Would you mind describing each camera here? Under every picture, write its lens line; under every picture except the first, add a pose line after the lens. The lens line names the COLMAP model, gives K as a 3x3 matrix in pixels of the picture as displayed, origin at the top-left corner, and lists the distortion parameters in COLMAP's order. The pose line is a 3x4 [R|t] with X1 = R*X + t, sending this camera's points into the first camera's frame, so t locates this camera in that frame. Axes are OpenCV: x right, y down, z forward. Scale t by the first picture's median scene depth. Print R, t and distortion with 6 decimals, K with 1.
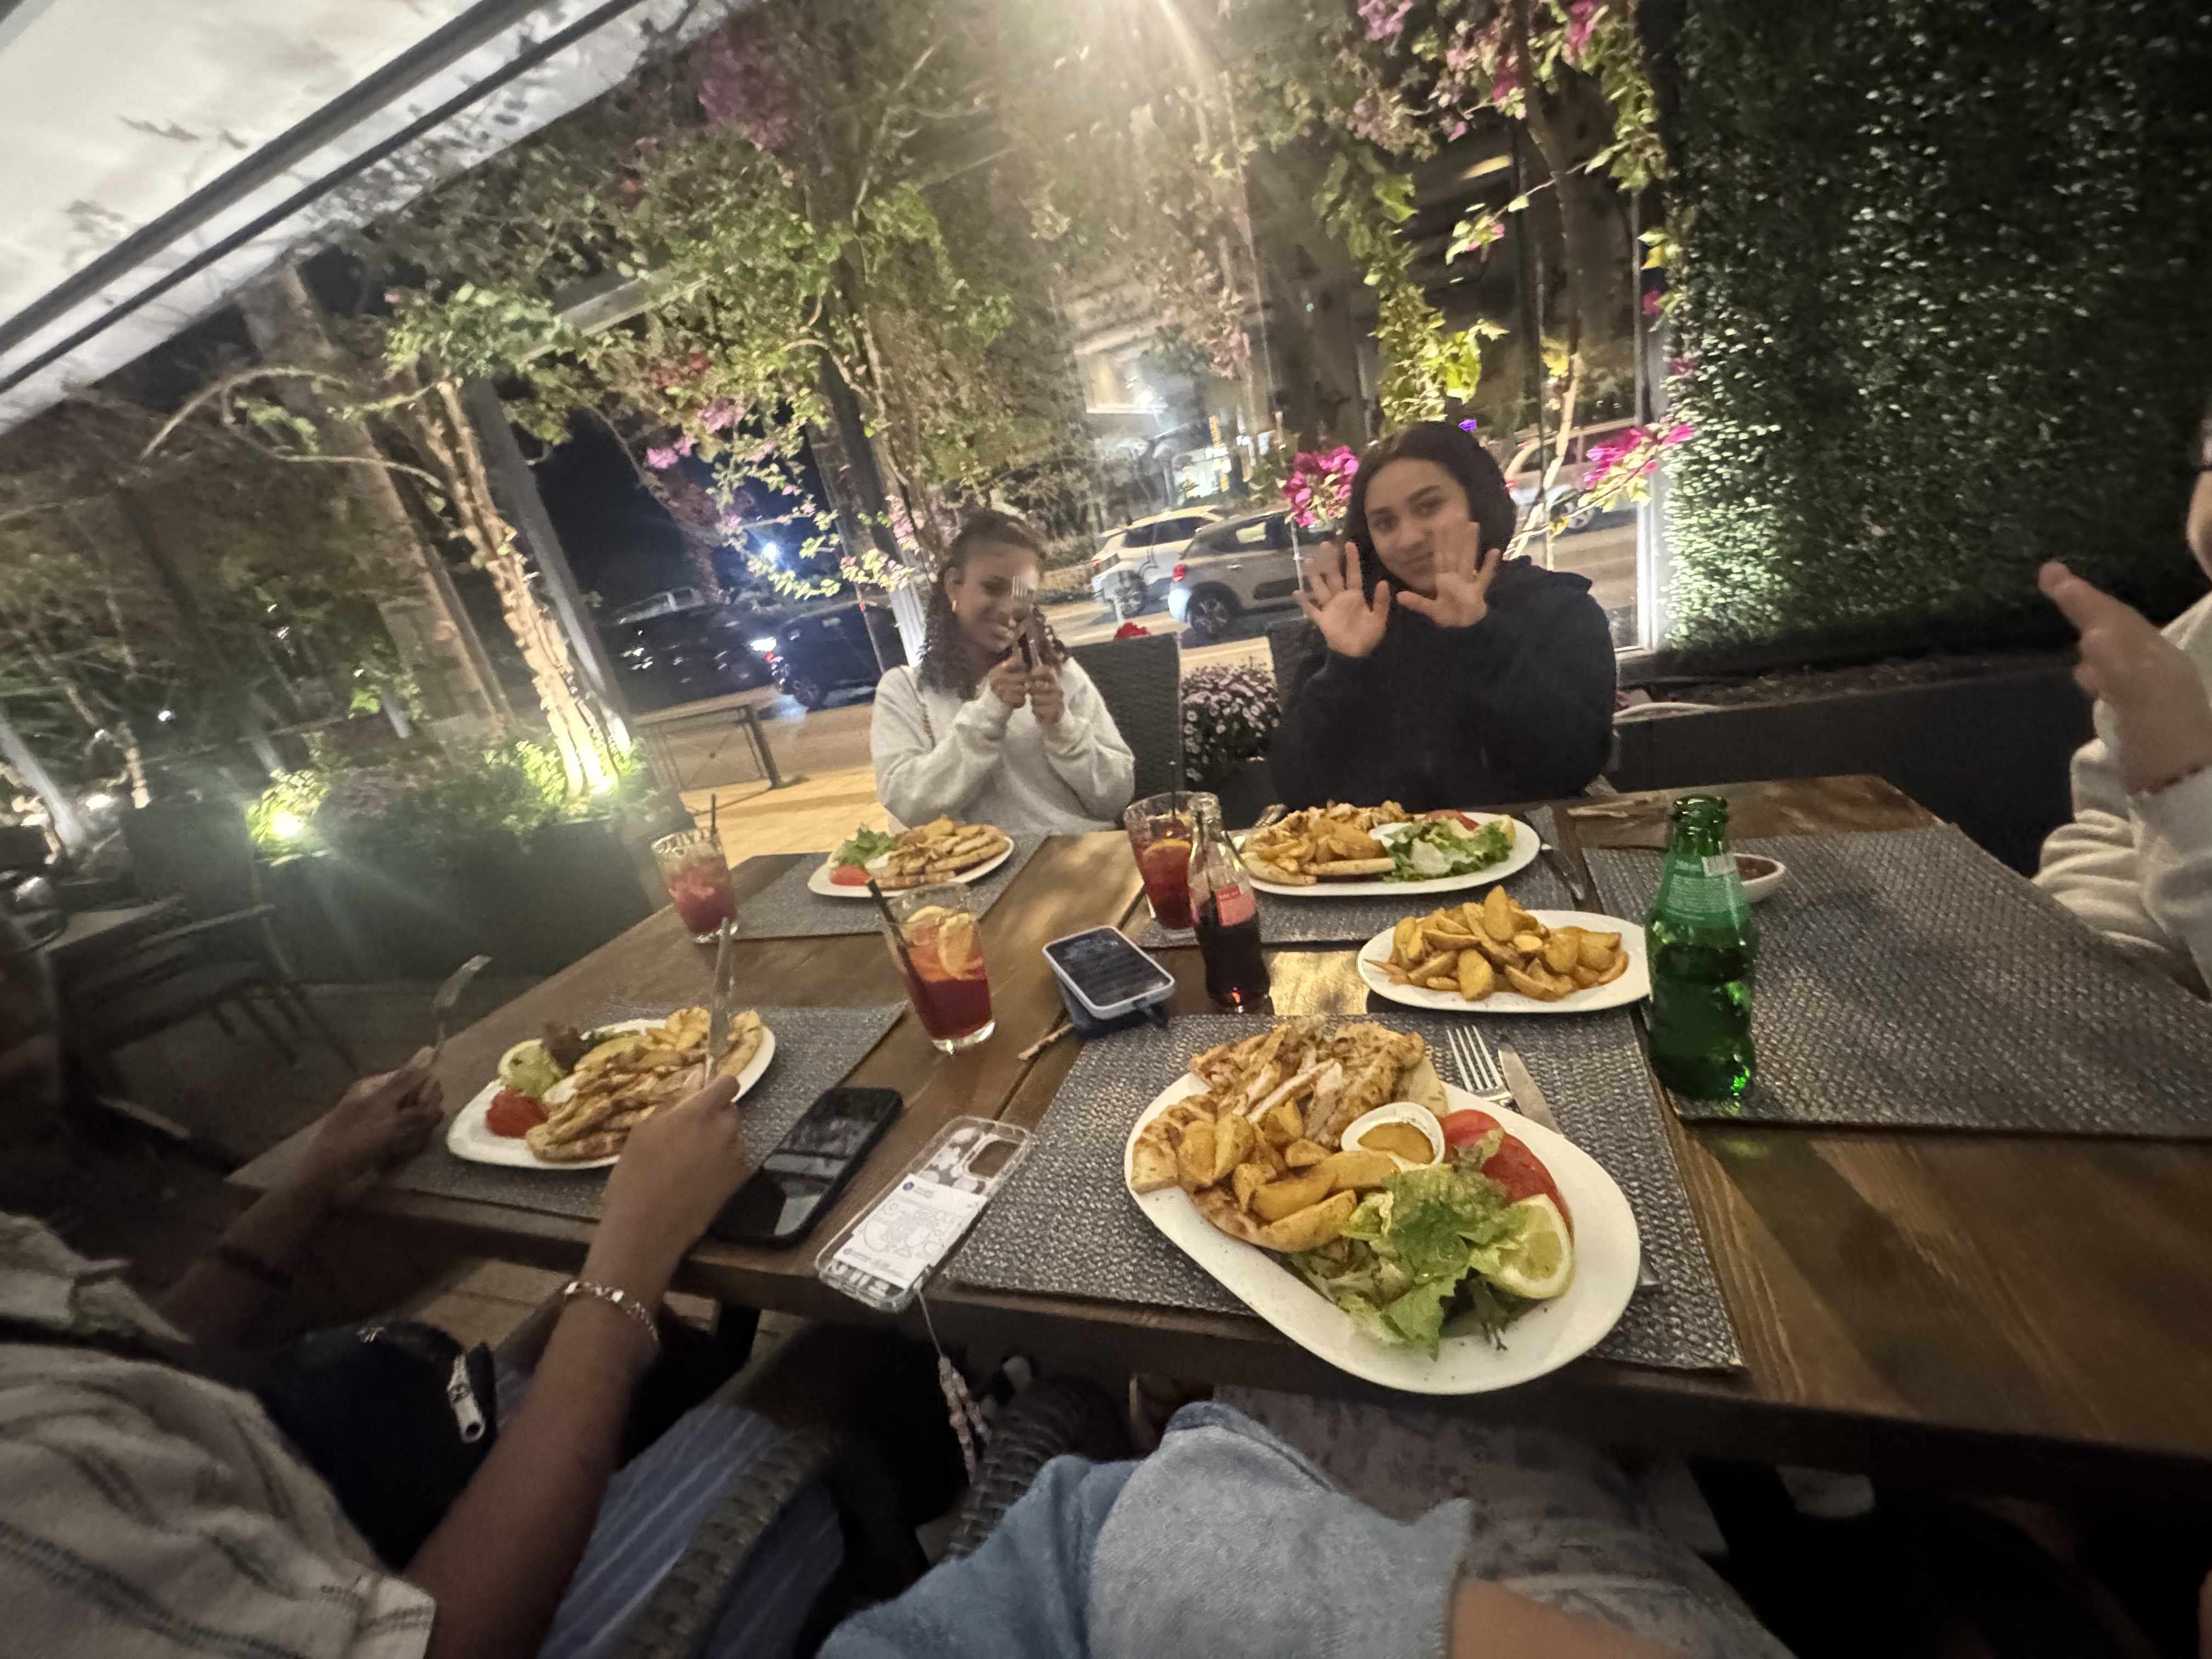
lens RADIAL K [[898.9, 0, 1098.6], [0, 898.9, 831.9], [0, 0, 1]] dist [-0.002495, -0.000662]
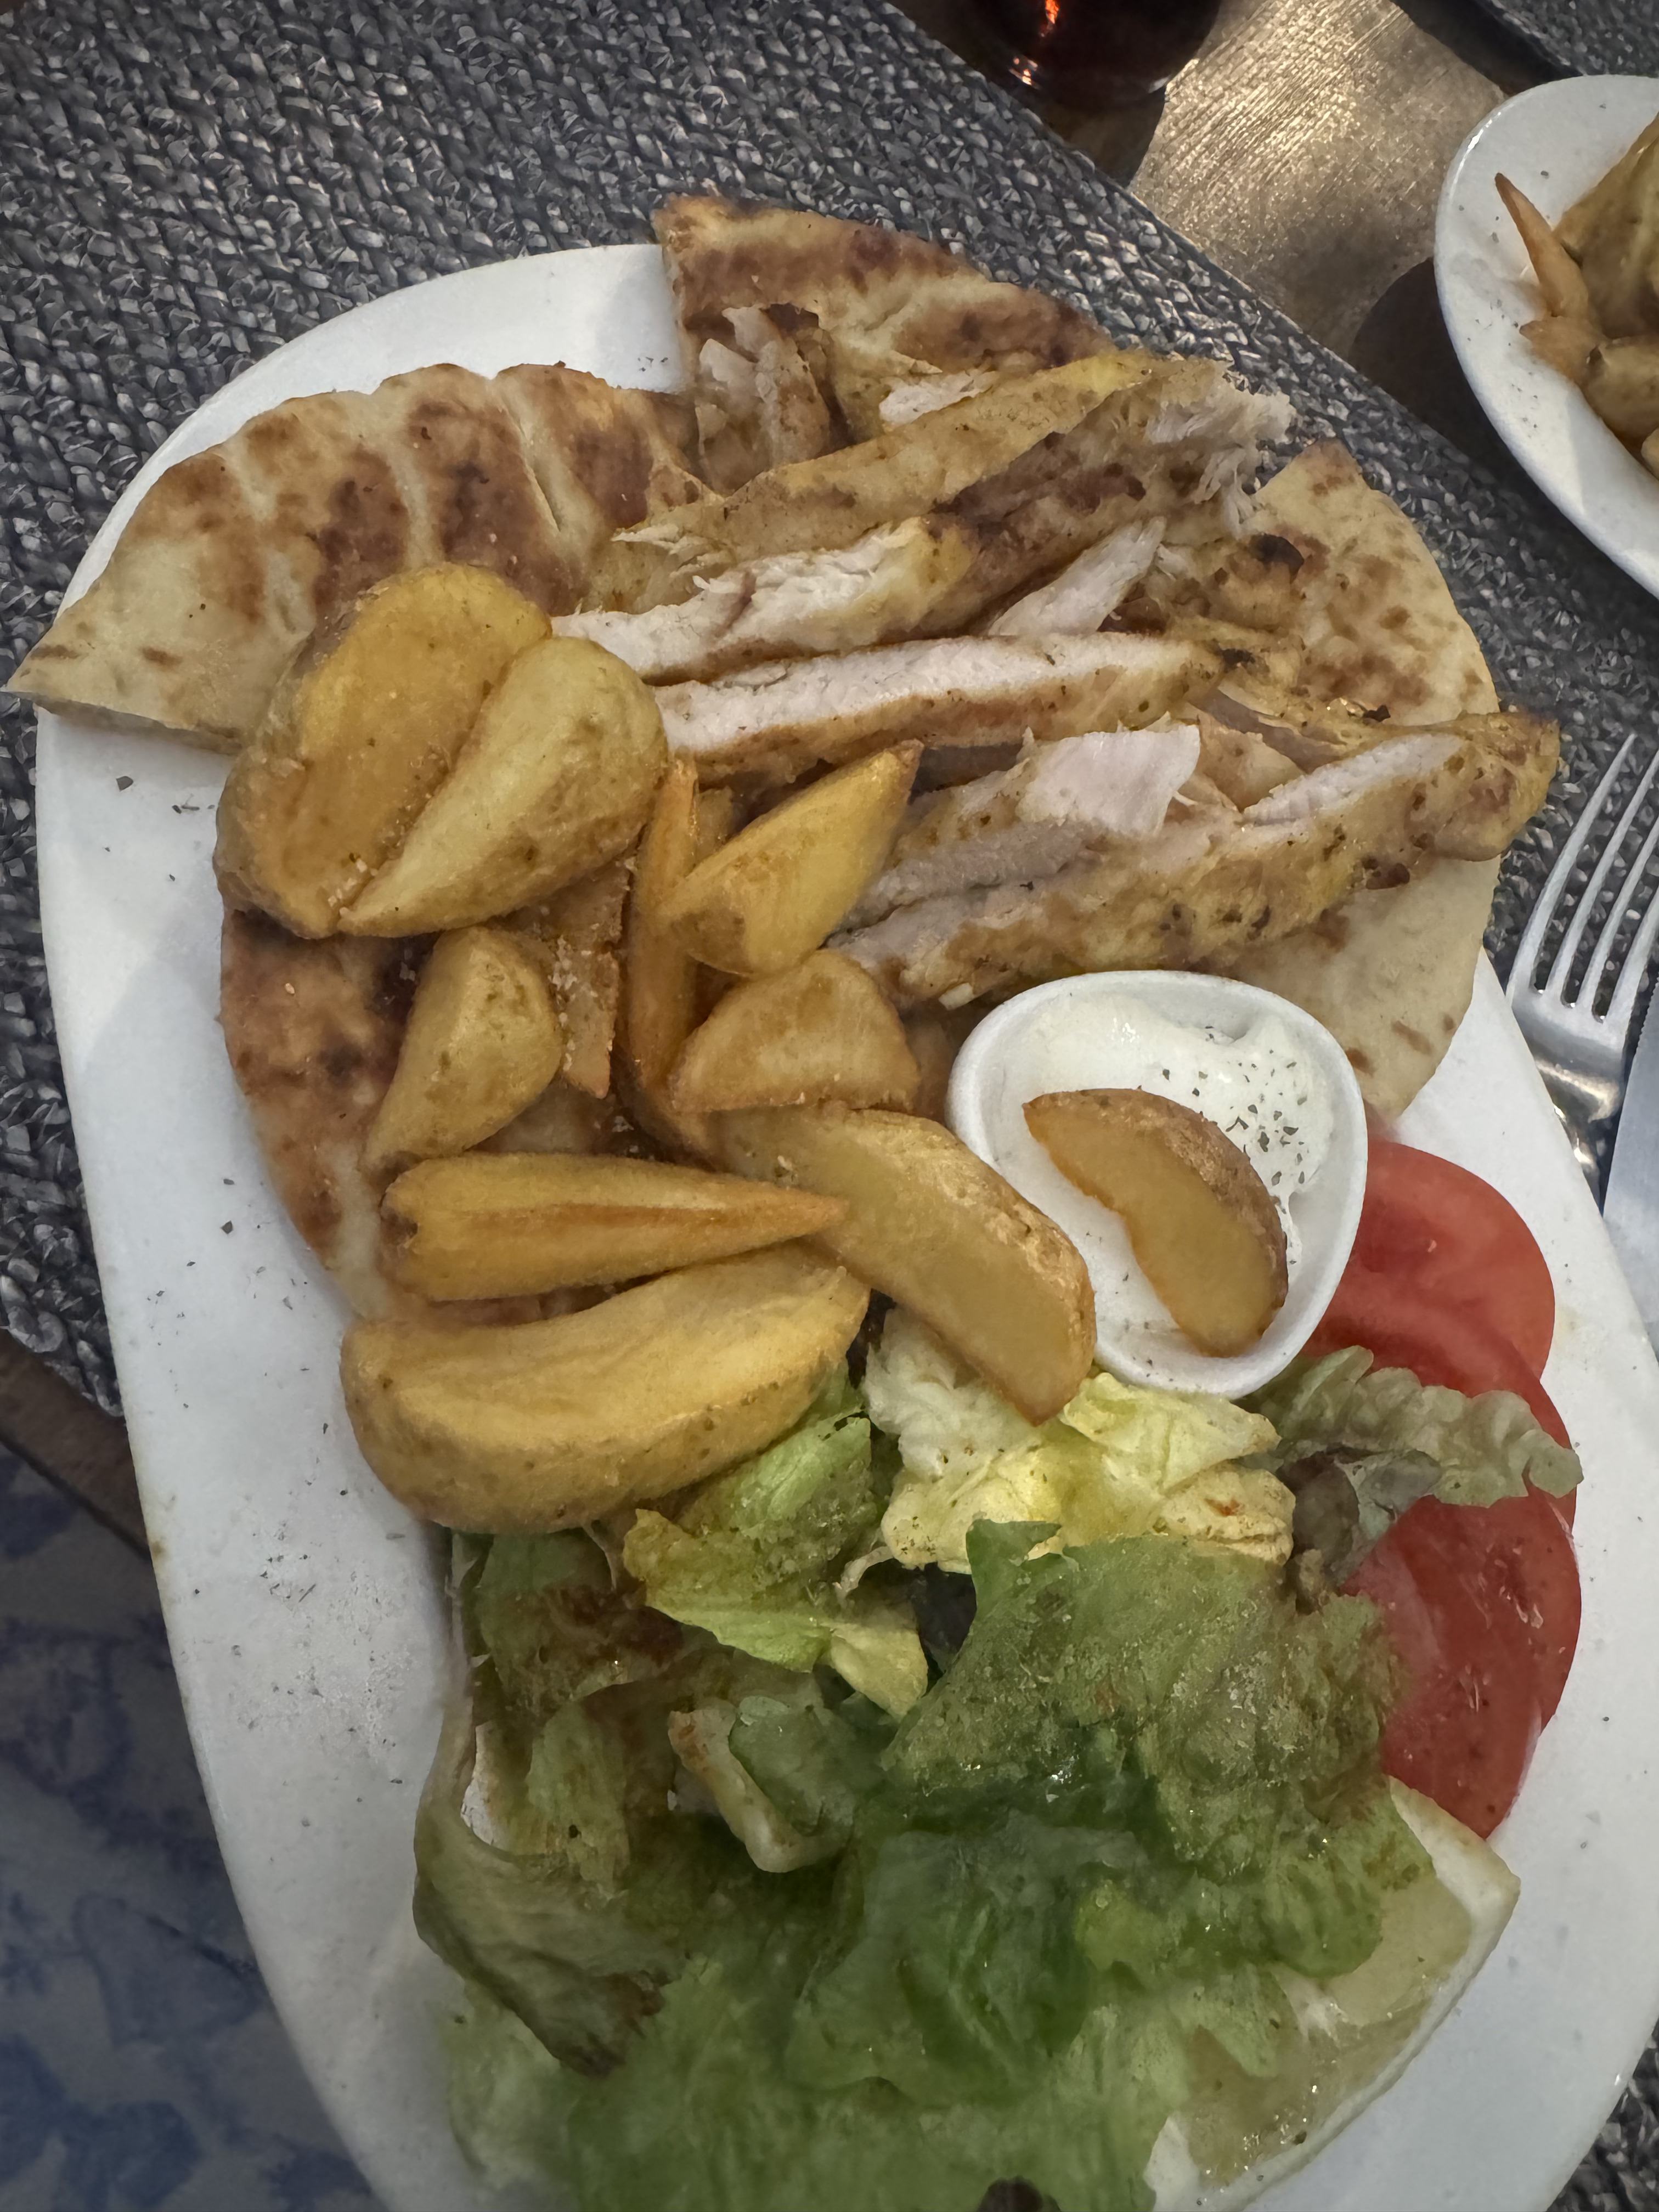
lens RADIAL K [[1563.9, 0, 832.4], [0, 1563.9, 1031.5], [0, 0, 1]] dist [-0.005336, -0.003533]
pose [[0.848288, 0.412776, 0.331697, 0.040884], [-0.517112, 0.510852, 0.686750, 0.035042], [0.114026, -0.754086, 0.646802, 0.272175]]
